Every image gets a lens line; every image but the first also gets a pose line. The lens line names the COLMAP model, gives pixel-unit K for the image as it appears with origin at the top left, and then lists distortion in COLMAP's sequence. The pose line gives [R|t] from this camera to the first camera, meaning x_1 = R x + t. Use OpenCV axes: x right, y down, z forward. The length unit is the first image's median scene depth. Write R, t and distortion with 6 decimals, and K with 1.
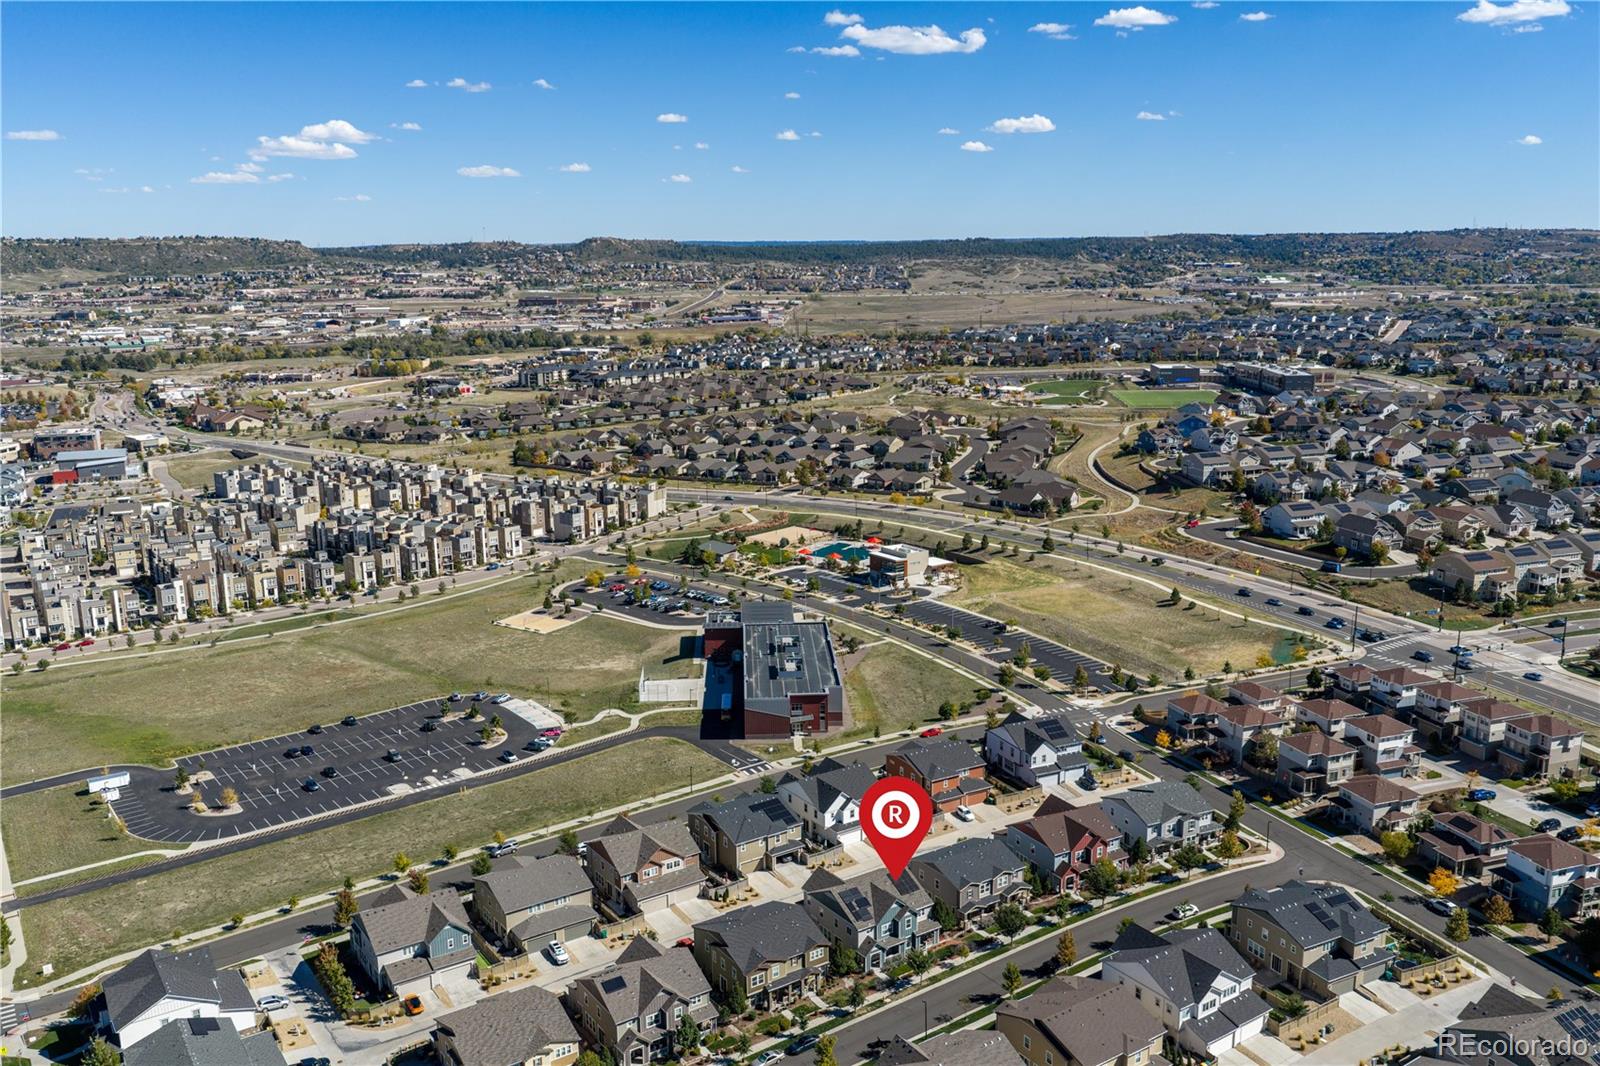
lens RADIAL K [[1316.0, 0, 800.0], [0, 1316.0, 532.1], [0, 0, 1]] dist [0.004733, -0.011248]
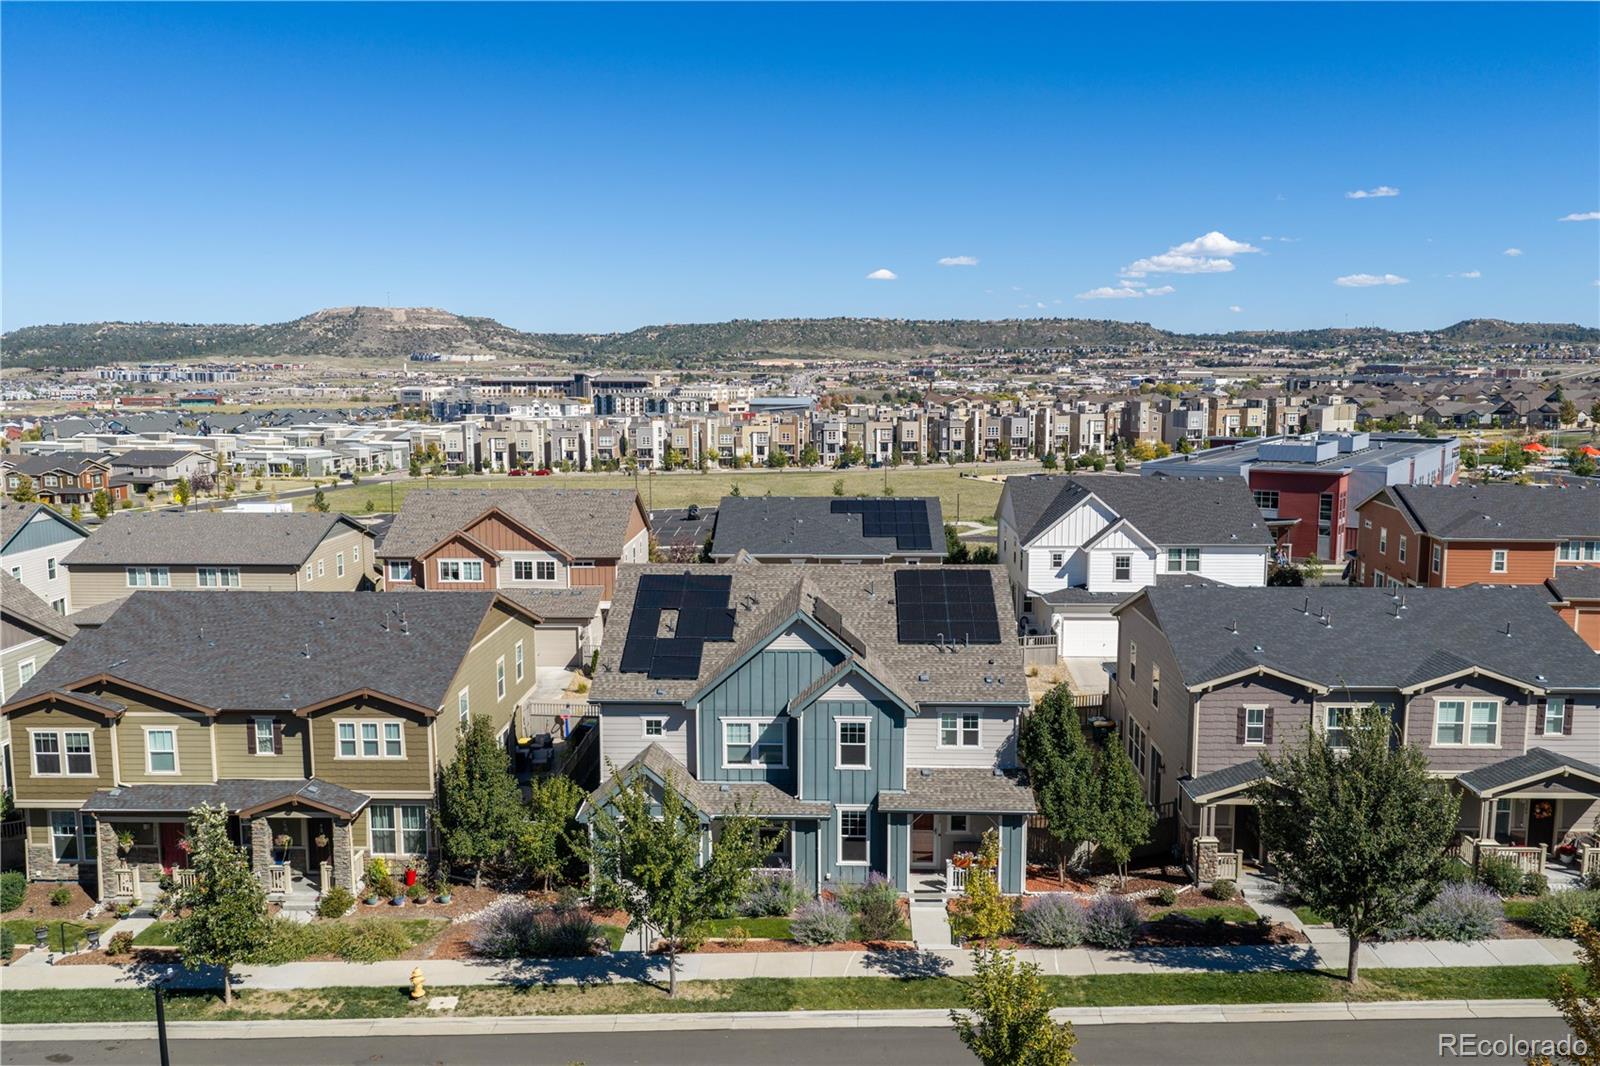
lens RADIAL K [[1316.0, 0, 798.6], [0, 1316.0, 535.7], [0, 0, 1]] dist [0.004733, -0.011248]
pose [[0.807626, 0.081671, -0.584012, 0.026149], [-0.126010, 0.991389, -0.035618, 0.035770], [0.576074, 0.102357, 0.810963, 0.107264]]
